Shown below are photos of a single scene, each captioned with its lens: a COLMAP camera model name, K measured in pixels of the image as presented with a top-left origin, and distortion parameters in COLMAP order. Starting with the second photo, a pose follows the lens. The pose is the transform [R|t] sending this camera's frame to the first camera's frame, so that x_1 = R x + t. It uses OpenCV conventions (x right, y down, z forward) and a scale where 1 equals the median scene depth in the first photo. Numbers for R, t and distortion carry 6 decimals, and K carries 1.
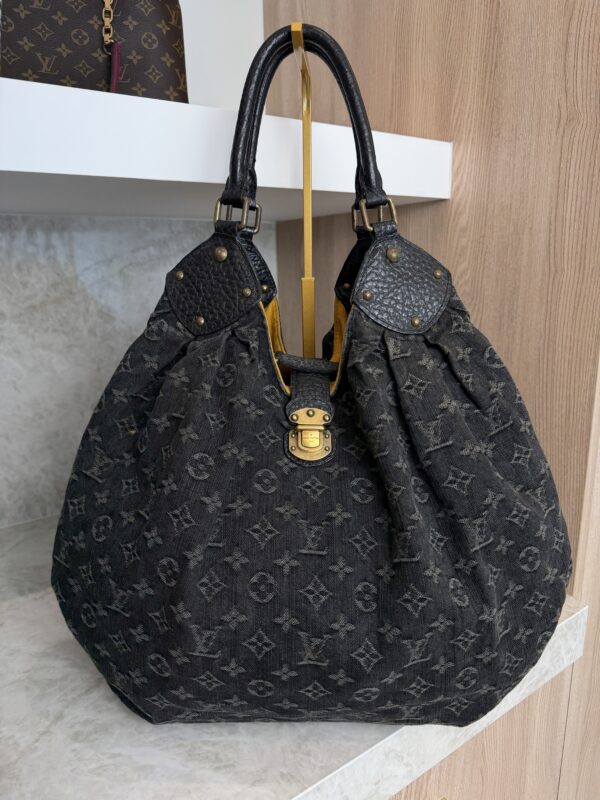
lens RADIAL K [[605.0, 0, 300.8], [0, 605.0, 400.0], [0, 0, 1]] dist [-0.004888, -0.024185]
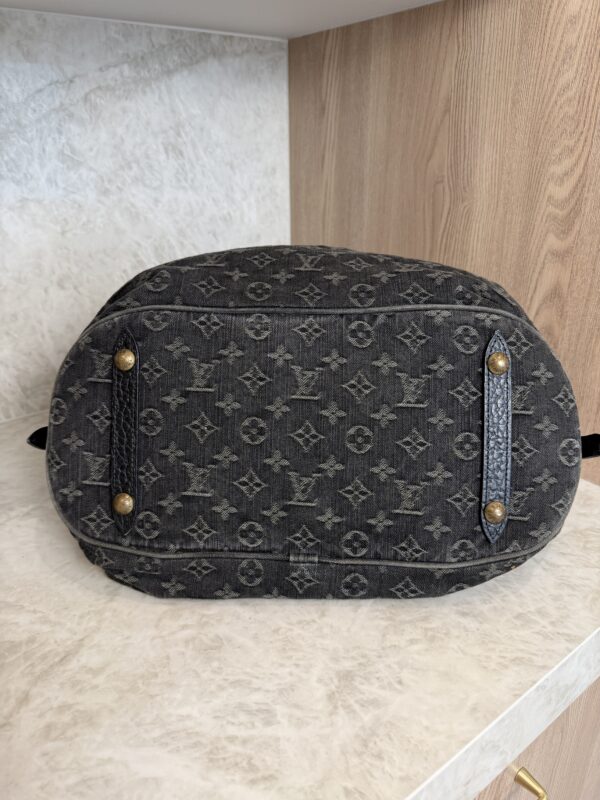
lens RADIAL K [[605.0, 0, 298.8], [0, 605.0, 402.1], [0, 0, 1]] dist [-0.004888, -0.024185]
pose [[0.999738, 0.000252, 0.022885, -0.093907], [-0.004130, 0.985509, 0.169571, 0.056689], [-0.022511, -0.169621, 0.985252, 0.359911]]
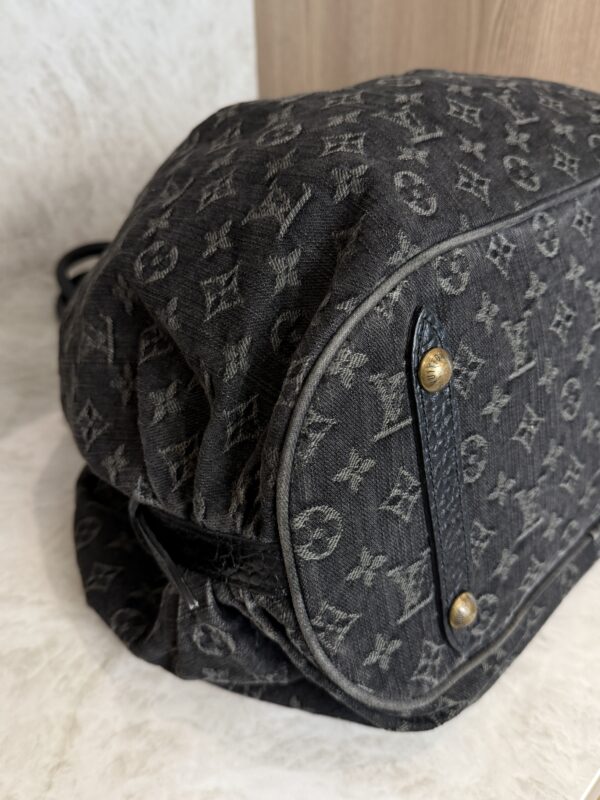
lens RADIAL K [[733.5, 0, 304.7], [0, 733.5, 414.2], [0, 0, 1]] dist [-0.051096, 0.005700]
pose [[0.984839, -0.100650, 0.141290, -0.270038], [0.035855, 0.914988, 0.401885, 0.018499], [-0.169728, -0.390726, 0.904724, 0.506373]]
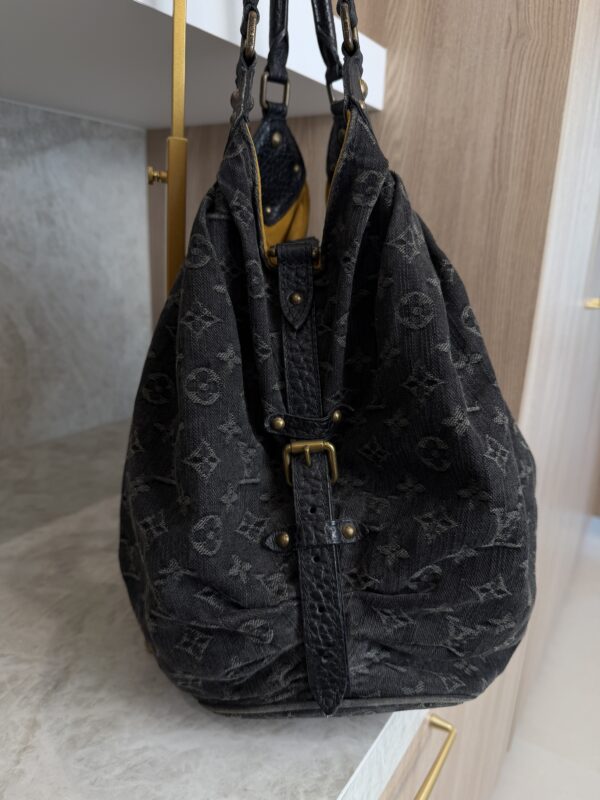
lens RADIAL K [[605.0, 0, 314.9], [0, 605.0, 401.0], [0, 0, 1]] dist [-0.004888, -0.024185]
pose [[0.919919, -0.050437, 0.388851, -0.363449], [0.031355, 0.997979, 0.055268, 0.104572], [-0.390852, -0.038650, 0.919642, 0.212997]]
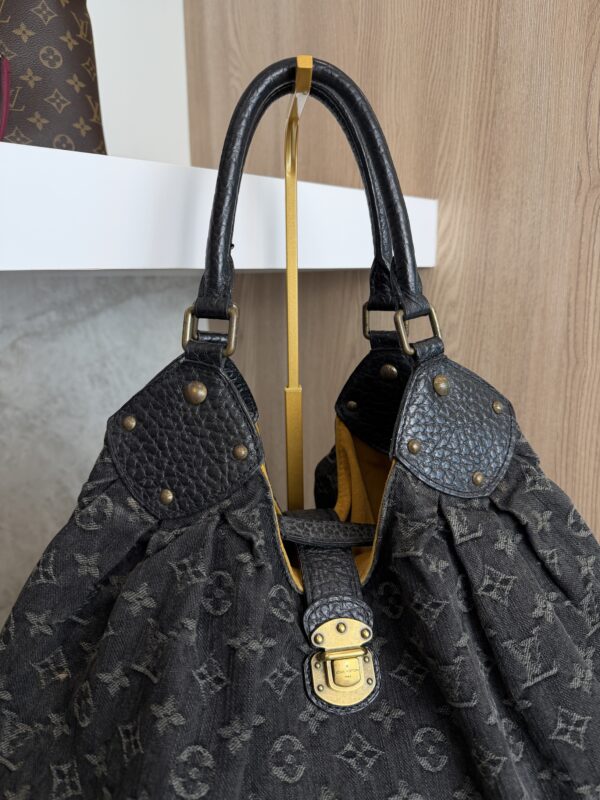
lens RADIAL K [[605.0, 0, 308.8], [0, 605.0, 392.2], [0, 0, 1]] dist [-0.004888, -0.024185]
pose [[0.982354, -0.034132, 0.183889, -0.126407], [0.040135, 0.998773, -0.029023, -0.208507], [-0.182673, 0.035891, 0.982518, 0.315510]]
